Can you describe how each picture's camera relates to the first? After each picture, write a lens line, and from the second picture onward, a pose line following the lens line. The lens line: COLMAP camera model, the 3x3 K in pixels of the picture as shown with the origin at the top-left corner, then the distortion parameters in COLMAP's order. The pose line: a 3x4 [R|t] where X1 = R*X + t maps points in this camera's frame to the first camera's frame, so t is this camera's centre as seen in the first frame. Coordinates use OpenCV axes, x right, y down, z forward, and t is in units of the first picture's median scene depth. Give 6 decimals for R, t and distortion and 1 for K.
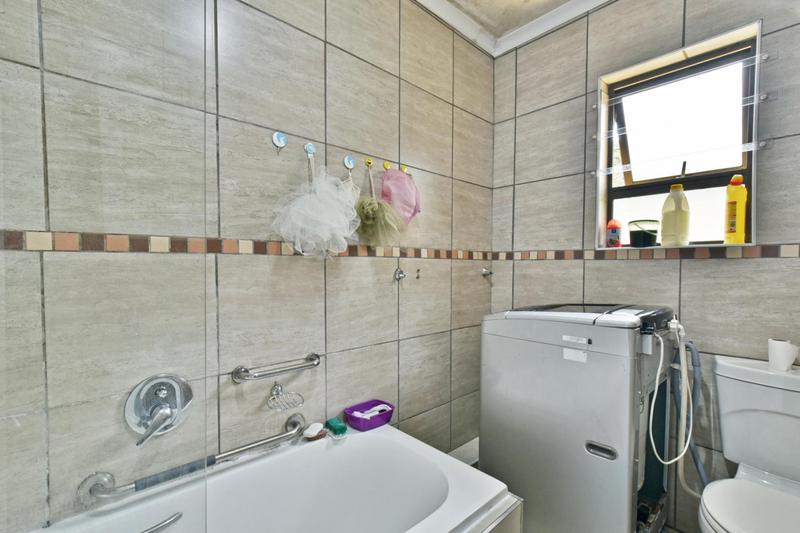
lens RADIAL K [[367.7, 0, 403.8], [0, 367.7, 270.6], [0, 0, 1]] dist [0.001223, -0.001581]
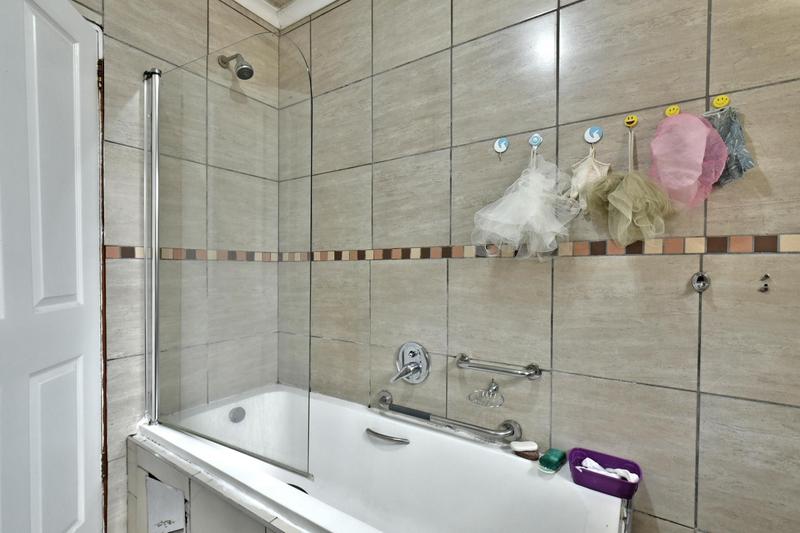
lens RADIAL K [[367.7, 0, 401.7], [0, 367.7, 268.7], [0, 0, 1]] dist [0.001223, -0.001581]
pose [[0.212538, 0.000759, -0.977152, 0.622853], [-0.013984, 0.999900, -0.002264, -0.004934], [0.977053, 0.014145, 0.212527, 0.527492]]
